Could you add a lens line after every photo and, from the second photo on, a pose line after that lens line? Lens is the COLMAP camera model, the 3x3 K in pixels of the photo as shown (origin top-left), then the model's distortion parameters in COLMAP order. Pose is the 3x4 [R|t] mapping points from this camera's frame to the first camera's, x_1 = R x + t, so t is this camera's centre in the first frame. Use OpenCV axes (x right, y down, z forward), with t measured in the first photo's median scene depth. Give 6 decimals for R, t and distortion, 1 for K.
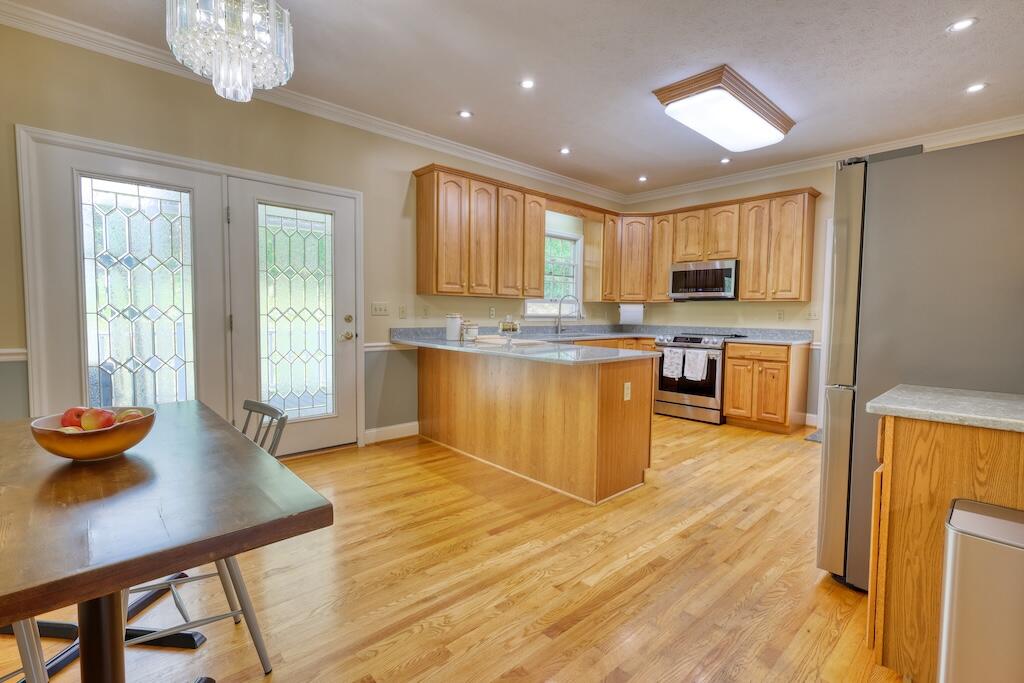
lens RADIAL K [[472.2, 0, 511.8], [0, 472.2, 343.5], [0, 0, 1]] dist [0.001577, 0.000390]
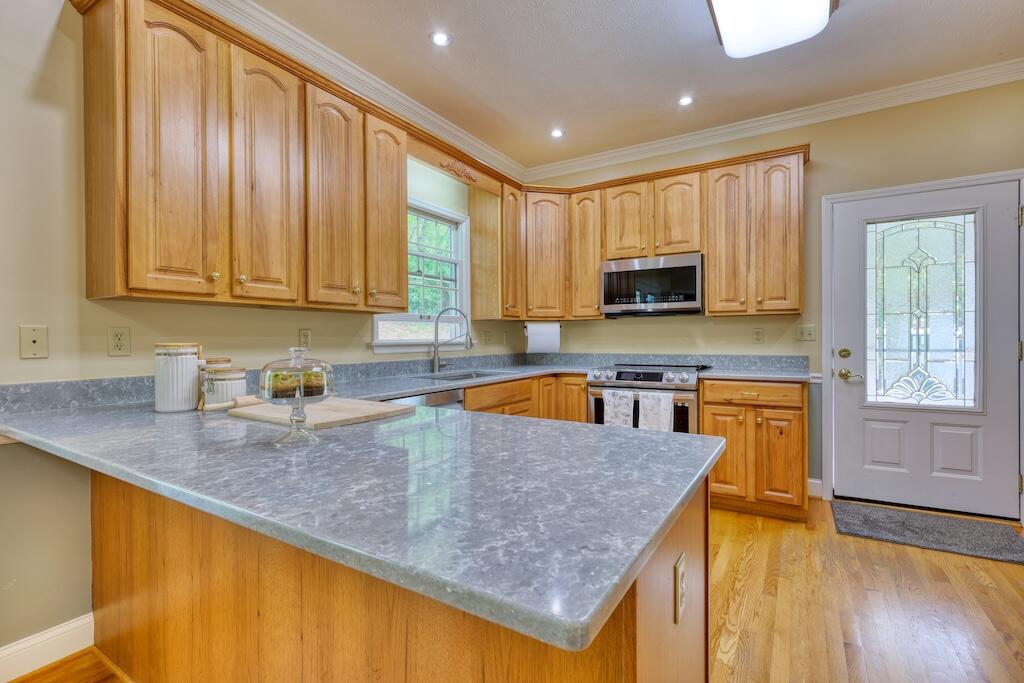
lens RADIAL K [[472.2, 0, 511.1], [0, 472.2, 340.3], [0, 0, 1]] dist [0.001577, 0.000390]
pose [[0.963344, -0.019227, 0.267580, 0.034948], [0.035024, 0.997905, -0.054388, -0.027298], [-0.265974, 0.061766, 0.961999, 0.427682]]
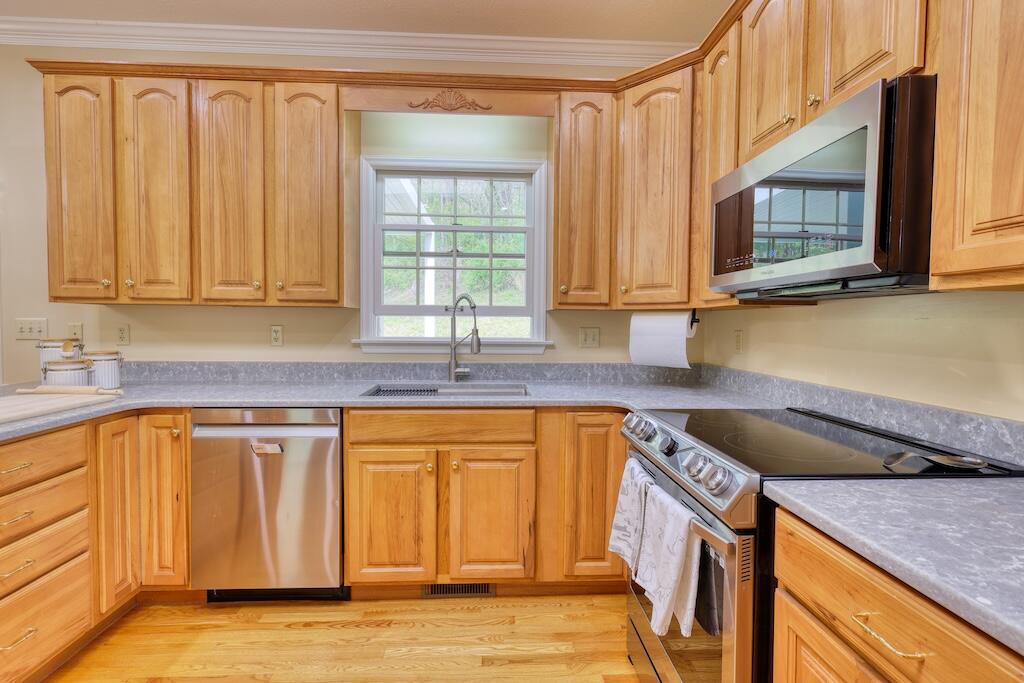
lens RADIAL K [[472.2, 0, 509.2], [0, 472.2, 340.8], [0, 0, 1]] dist [0.001577, 0.000390]
pose [[0.763893, 0.019192, -0.645058, 0.469724], [-0.041557, 0.998946, -0.019492, -0.056894], [0.644004, 0.041696, 0.763885, 0.736063]]
